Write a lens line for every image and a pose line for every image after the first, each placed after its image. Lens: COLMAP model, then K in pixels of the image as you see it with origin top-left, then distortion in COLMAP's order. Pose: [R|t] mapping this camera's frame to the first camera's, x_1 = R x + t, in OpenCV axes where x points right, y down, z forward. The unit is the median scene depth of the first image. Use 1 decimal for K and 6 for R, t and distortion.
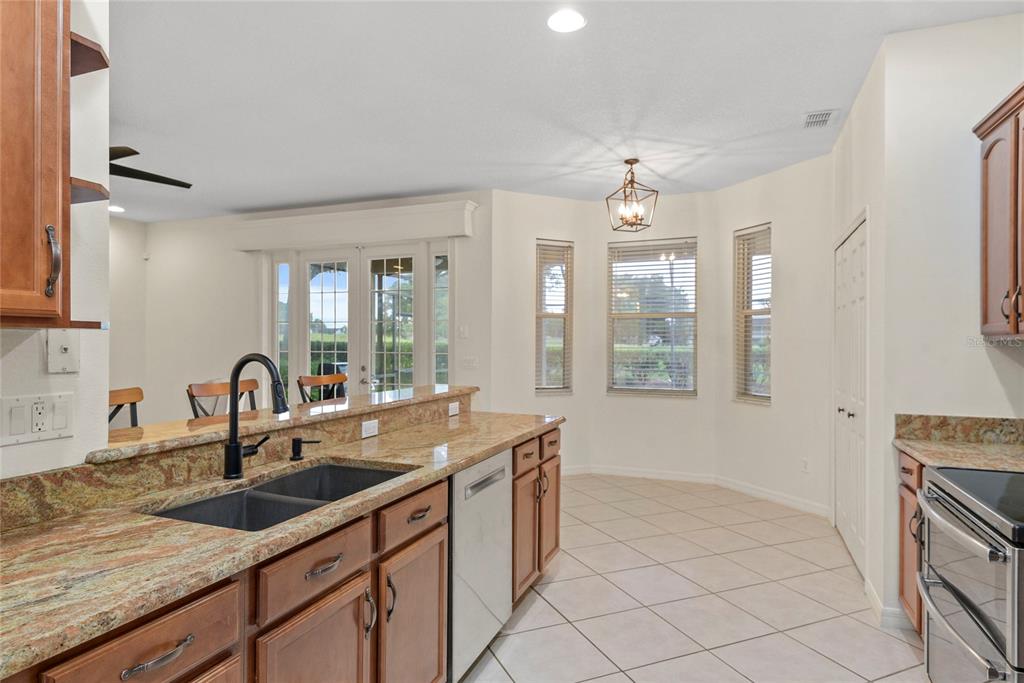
lens RADIAL K [[573.8, 0, 512.0], [0, 573.8, 341.5], [0, 0, 1]] dist [0.023991, -0.001975]
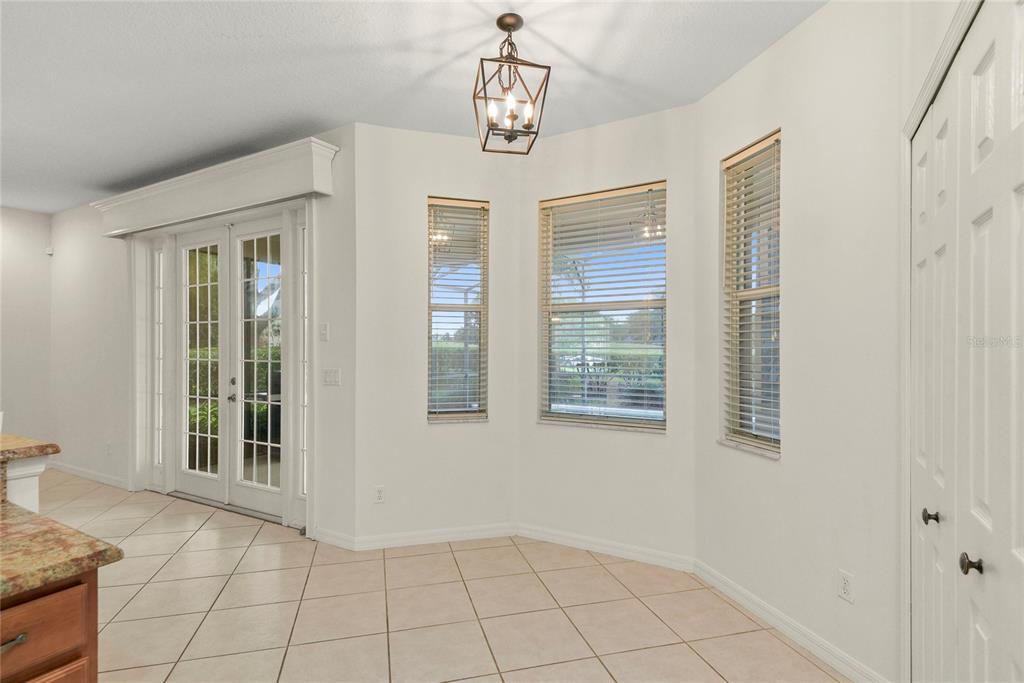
lens RADIAL K [[497.9, 0, 508.5], [0, 497.9, 352.3], [0, 0, 1]] dist [-0.022310, -0.001237]
pose [[0.988697, -0.000997, -0.149927, 0.245548], [0.002109, 0.999971, 0.007257, 0.003904], [0.149916, -0.007491, 0.988670, 0.460713]]
